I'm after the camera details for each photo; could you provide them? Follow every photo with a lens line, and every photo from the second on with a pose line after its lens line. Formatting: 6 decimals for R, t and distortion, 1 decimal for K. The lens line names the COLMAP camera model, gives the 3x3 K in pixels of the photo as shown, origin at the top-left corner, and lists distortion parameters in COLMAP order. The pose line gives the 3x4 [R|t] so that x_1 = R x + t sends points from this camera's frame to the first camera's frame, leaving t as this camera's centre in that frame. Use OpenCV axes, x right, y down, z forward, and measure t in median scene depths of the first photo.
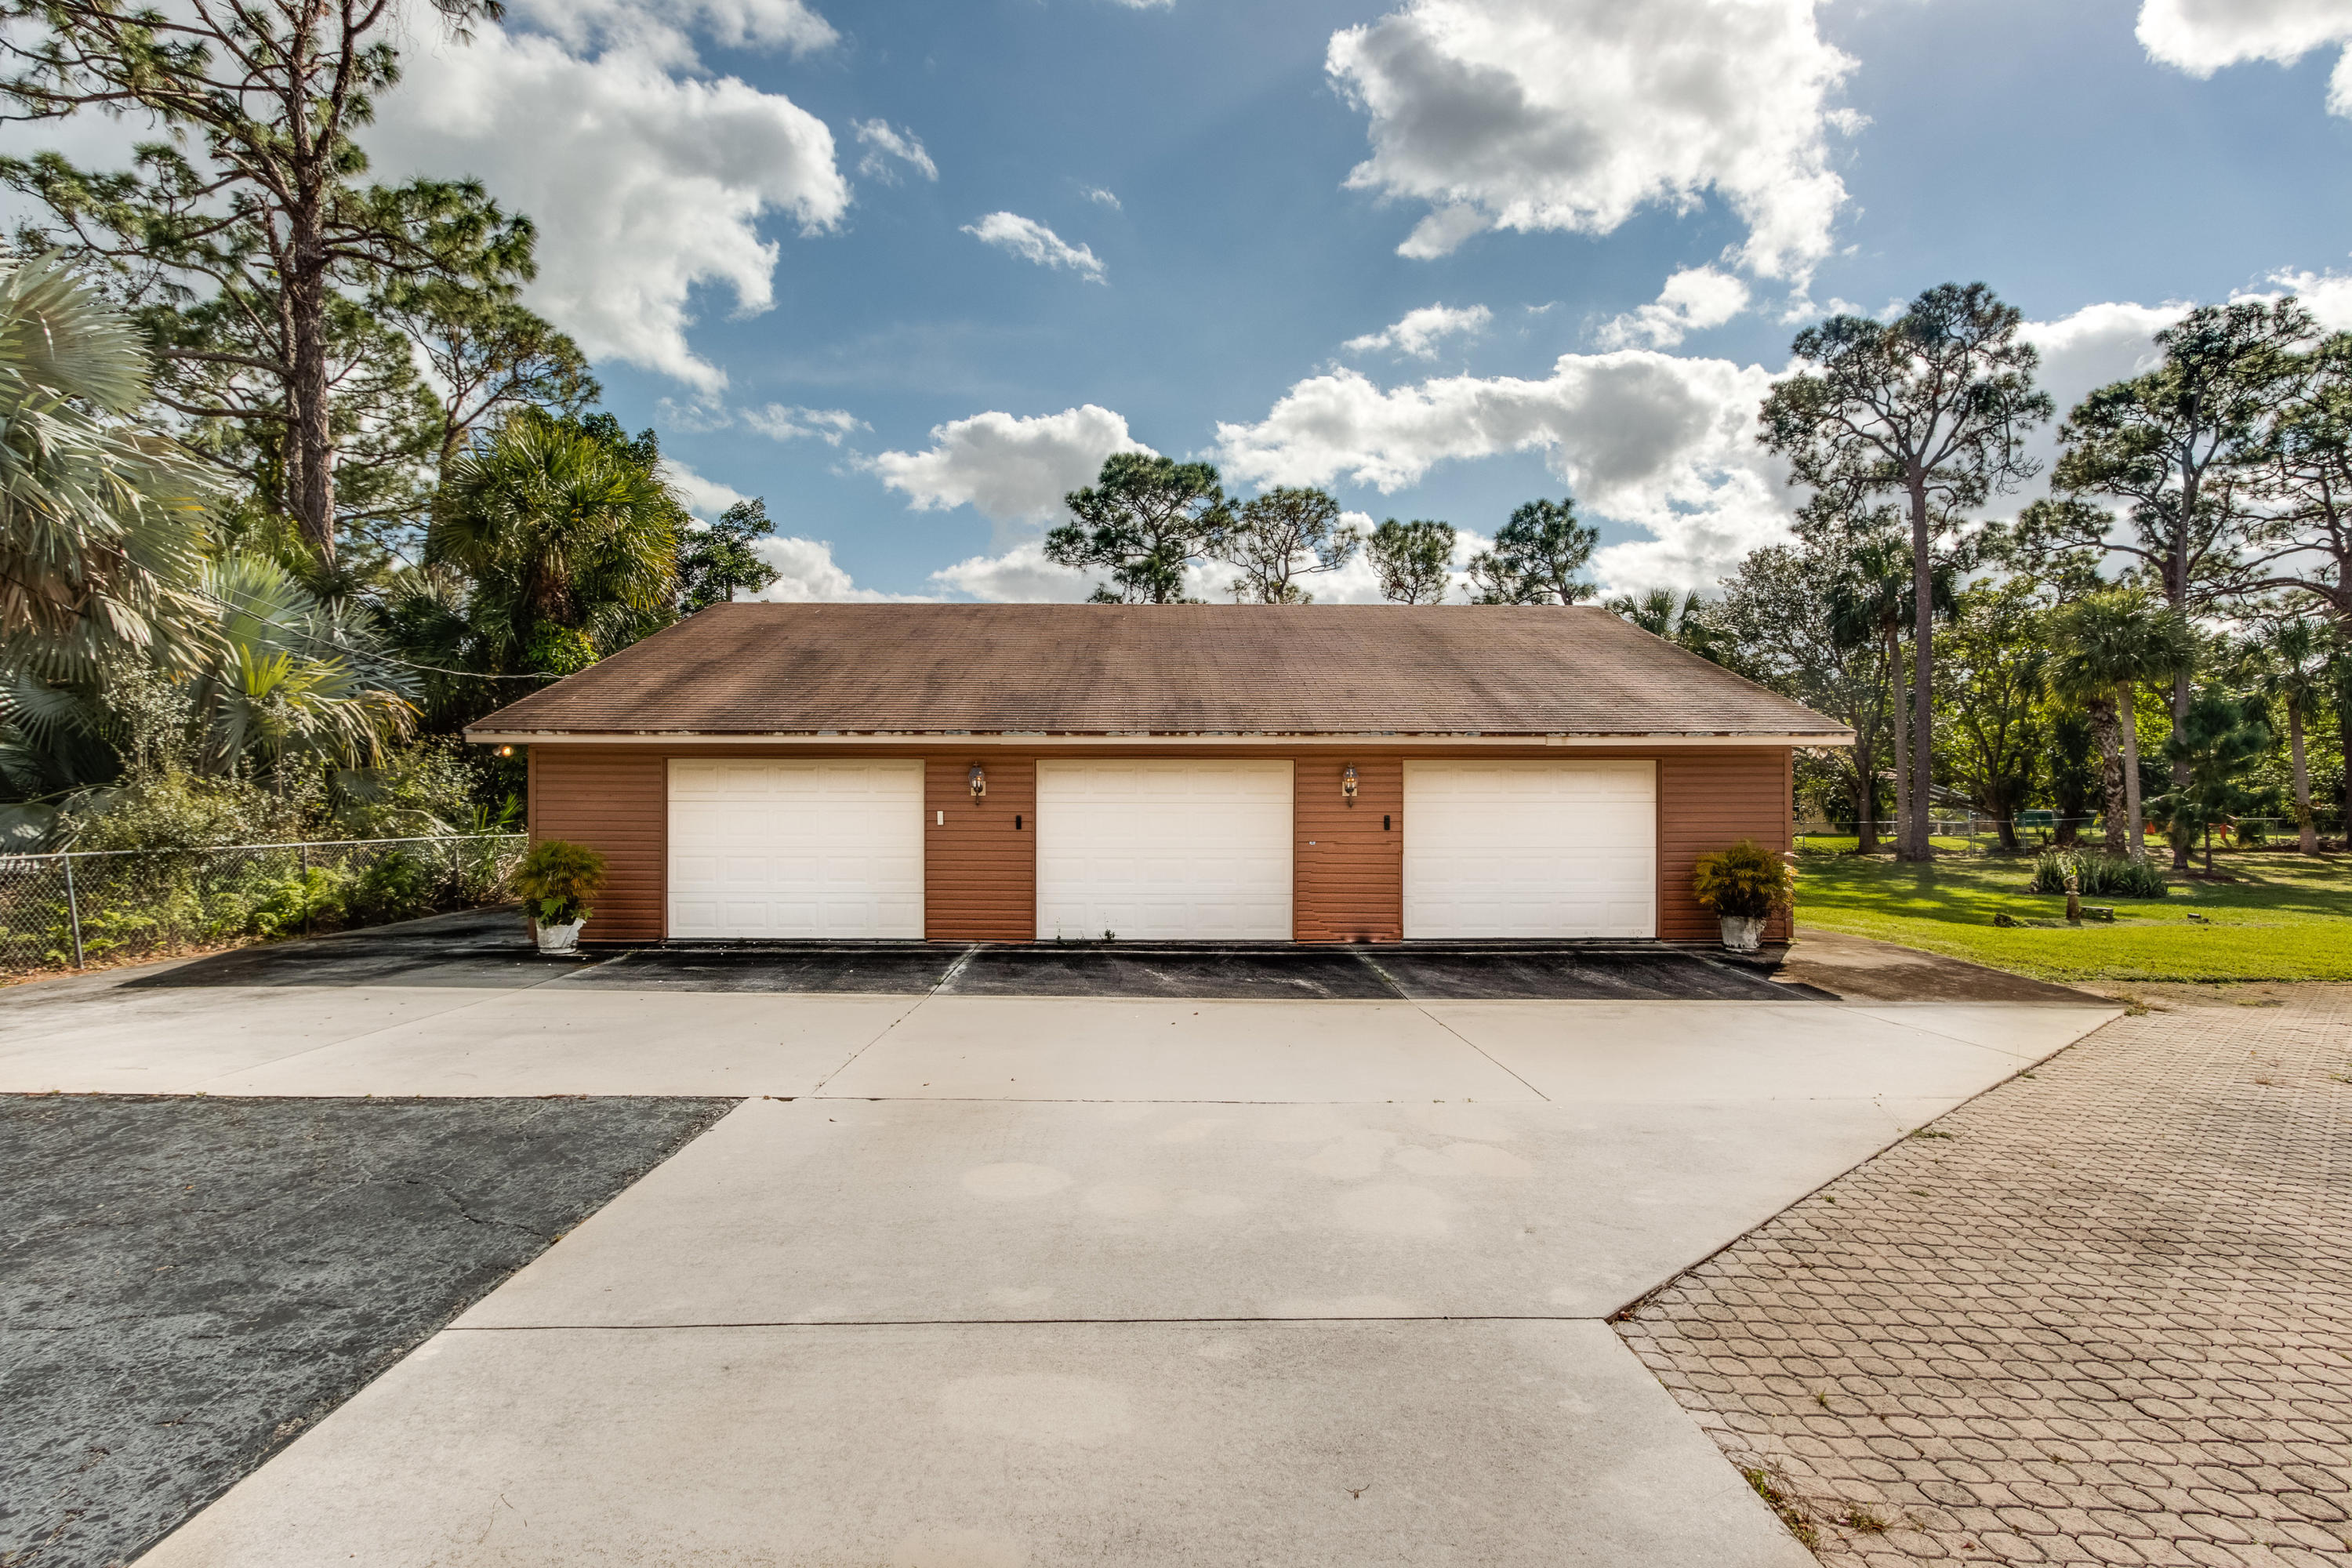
lens RADIAL K [[1135.3, 0, 1176.0], [0, 1135.3, 784.0], [0, 0, 1]] dist [-0.000737, 0.000083]
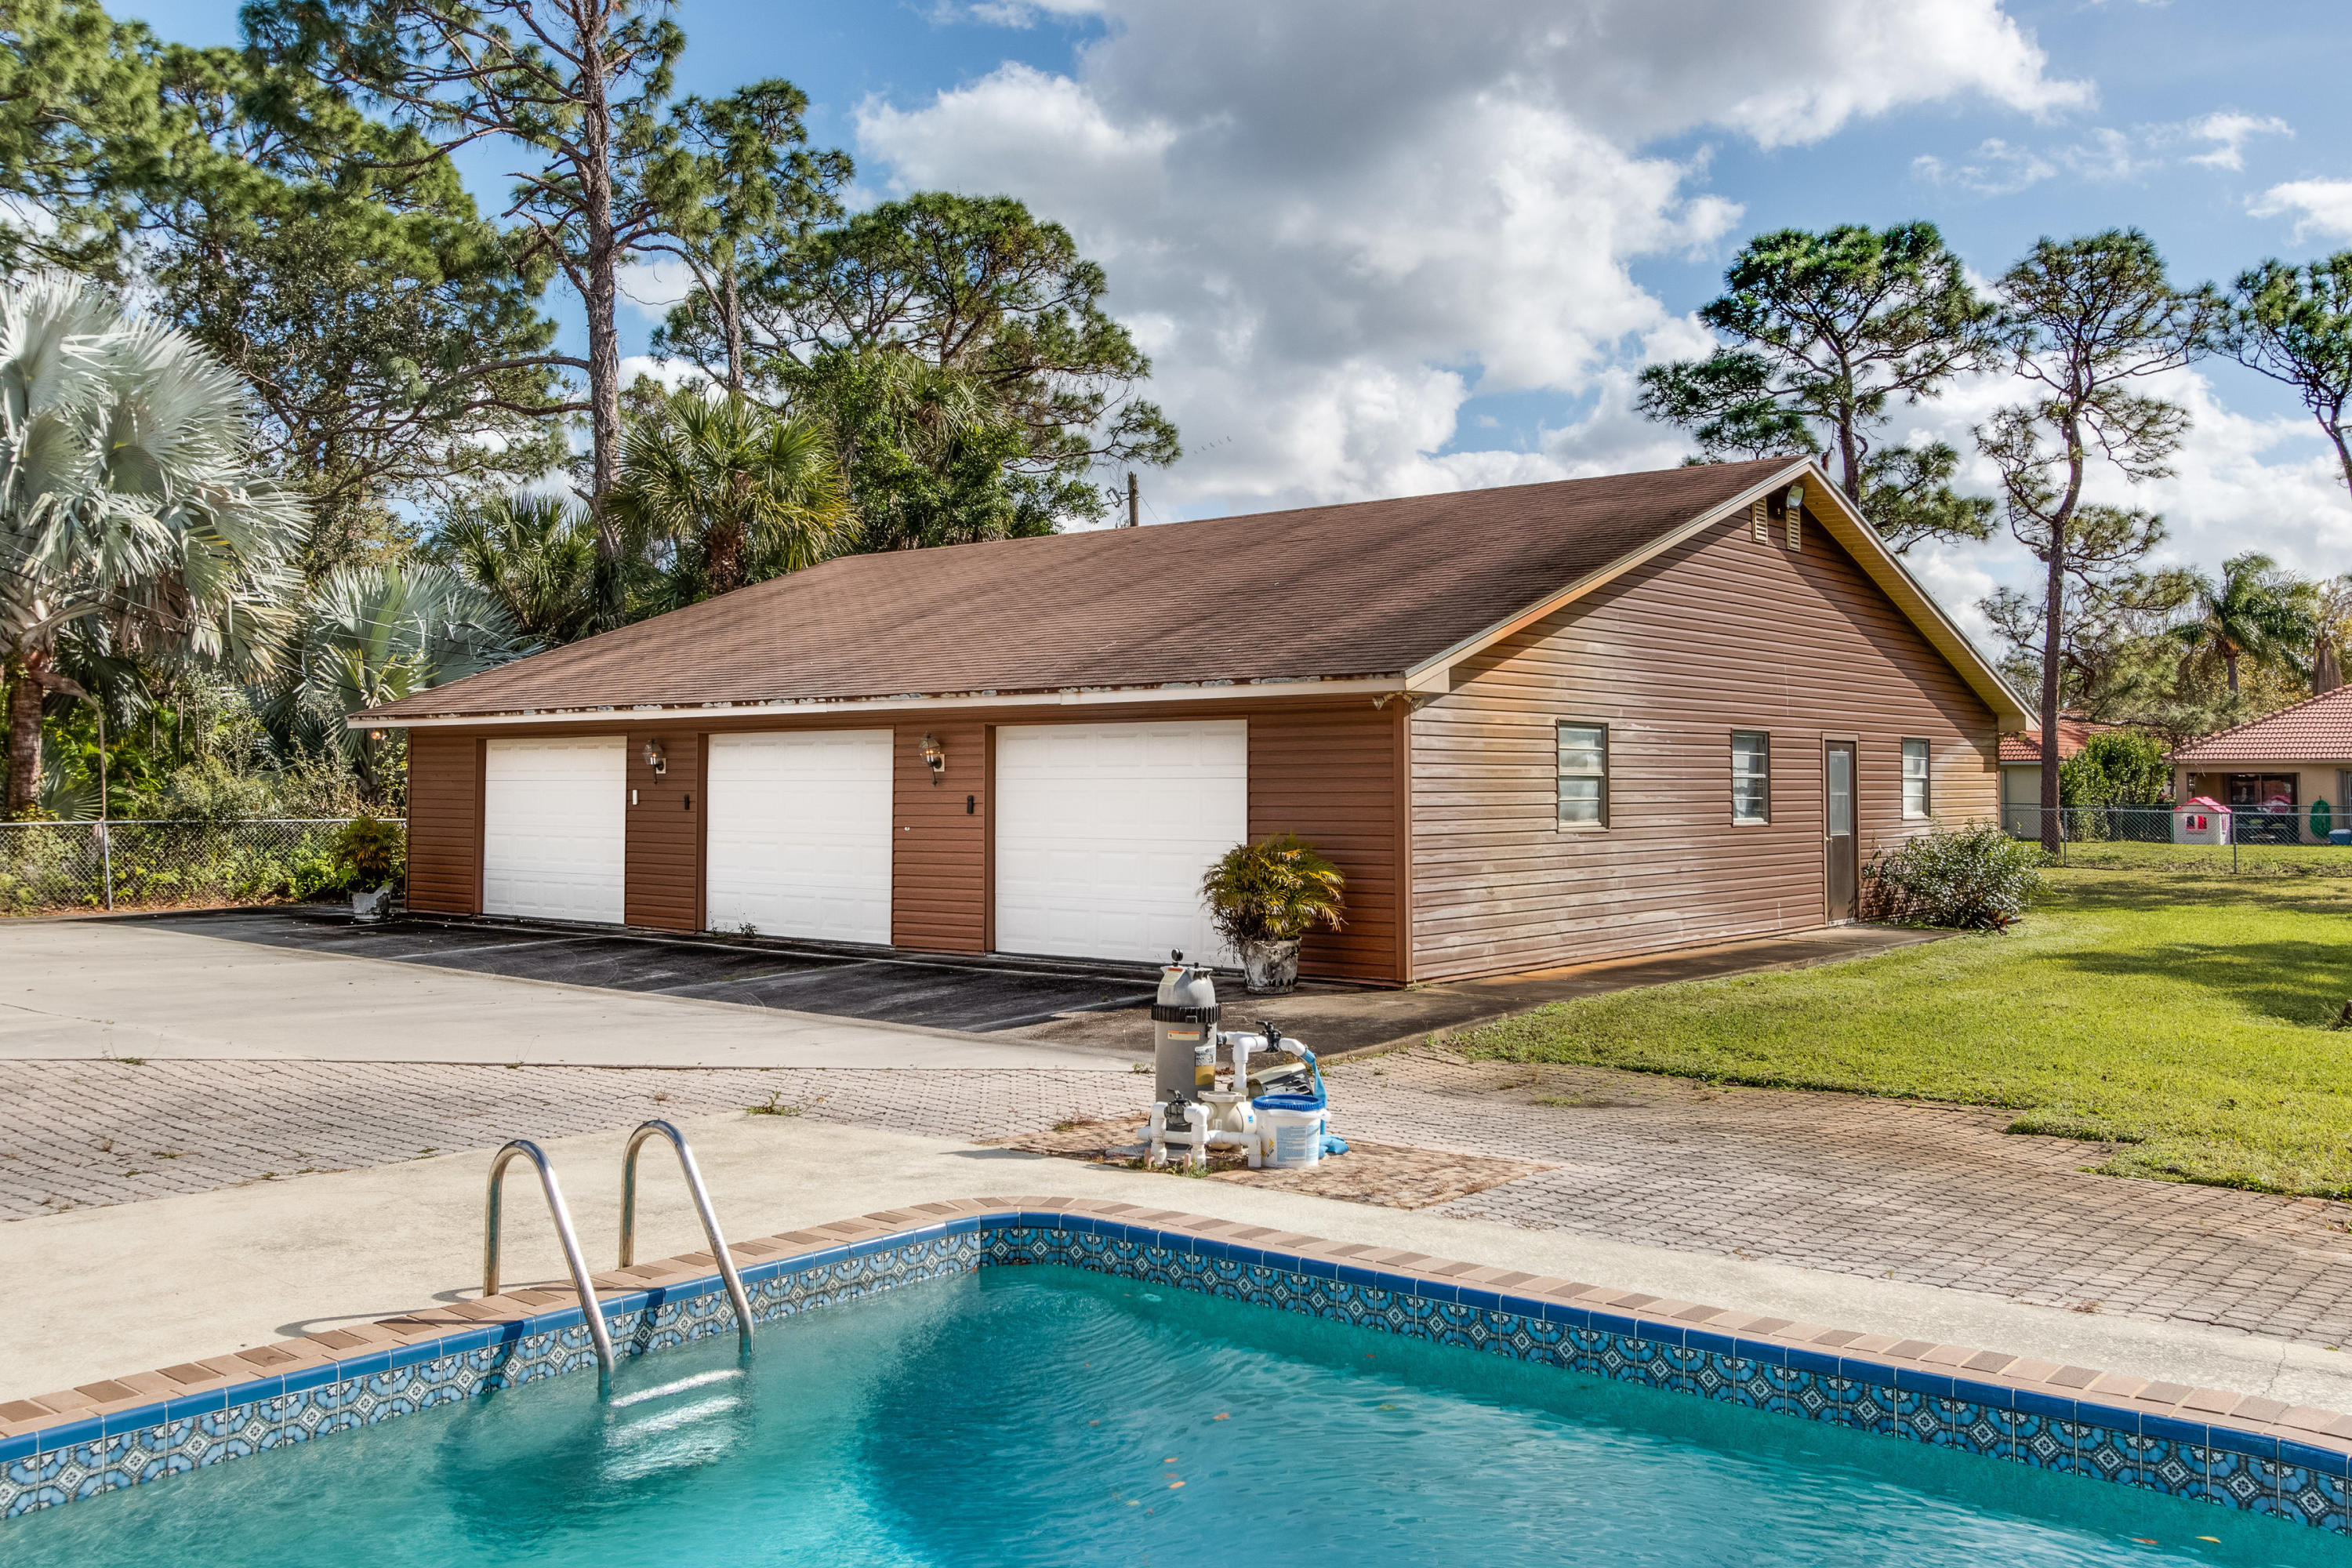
lens RADIAL K [[2027.4, 0, 1176.0], [0, 2027.4, 784.0], [0, 0, 1]] dist [-0.001884, -0.002238]
pose [[0.763552, -0.002661, -0.645740, 1.216915], [0.014902, 0.999798, 0.013501, 0.002458], [0.645574, -0.019932, 0.763438, 0.002137]]
